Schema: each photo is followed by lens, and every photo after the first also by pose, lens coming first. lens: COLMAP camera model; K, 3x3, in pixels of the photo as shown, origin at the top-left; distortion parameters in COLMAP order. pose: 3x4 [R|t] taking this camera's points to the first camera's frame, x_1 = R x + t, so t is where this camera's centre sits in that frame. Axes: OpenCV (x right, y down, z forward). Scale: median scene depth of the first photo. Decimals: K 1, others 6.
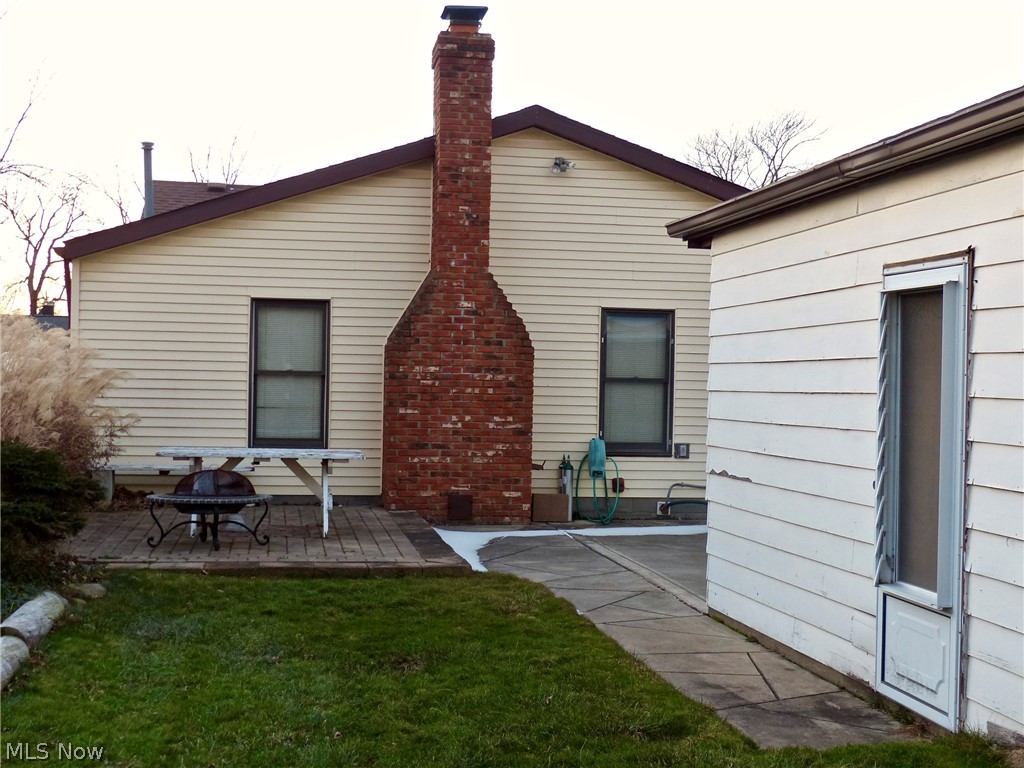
lens RADIAL K [[1476.0, 0, 512.0], [0, 1476.0, 384.0], [0, 0, 1]] dist [-0.011898, -0.025978]
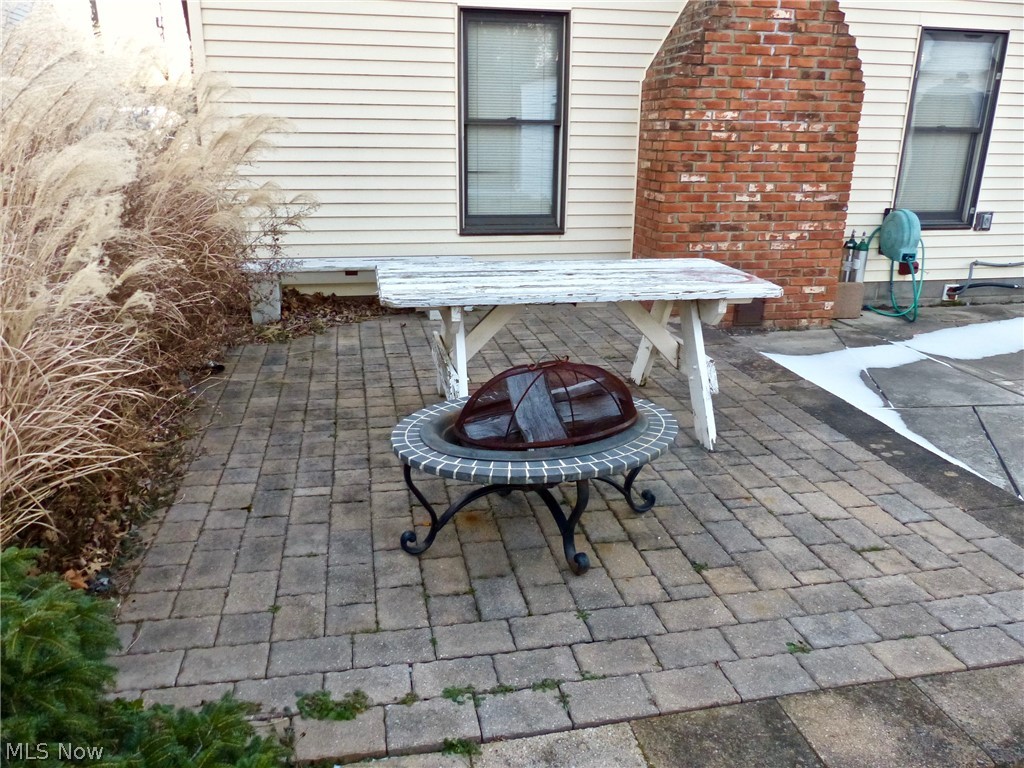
lens RADIAL K [[784.4, 0, 512.0], [0, 784.4, 384.0], [0, 0, 1]] dist [-0.045032, 0.063858]
pose [[0.999393, -0.017339, 0.030216, -0.167528], [0.007128, 0.950766, 0.309829, -0.004258], [-0.034100, -0.309425, 0.950312, 0.611149]]
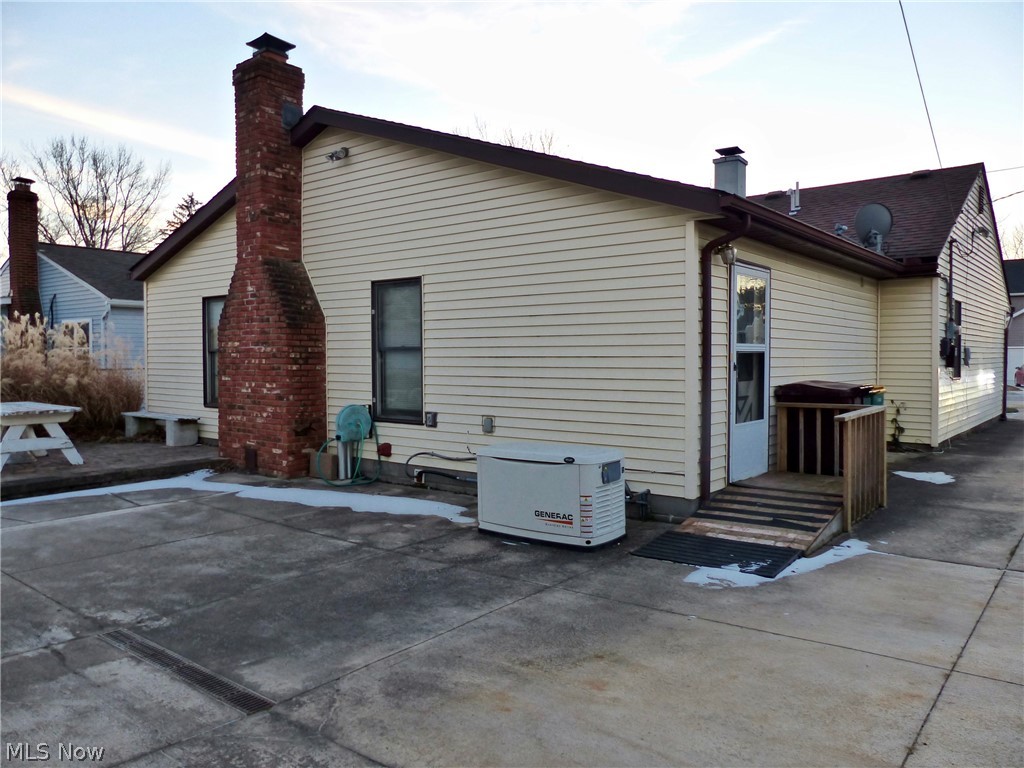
lens RADIAL K [[784.4, 0, 512.0], [0, 784.4, 384.0], [0, 0, 1]] dist [-0.045032, 0.063858]
pose [[0.650679, 0.009004, -0.759300, 0.580588], [0.013270, 0.999642, 0.023226, 0.010828], [0.759237, -0.025189, 0.650327, 0.745349]]
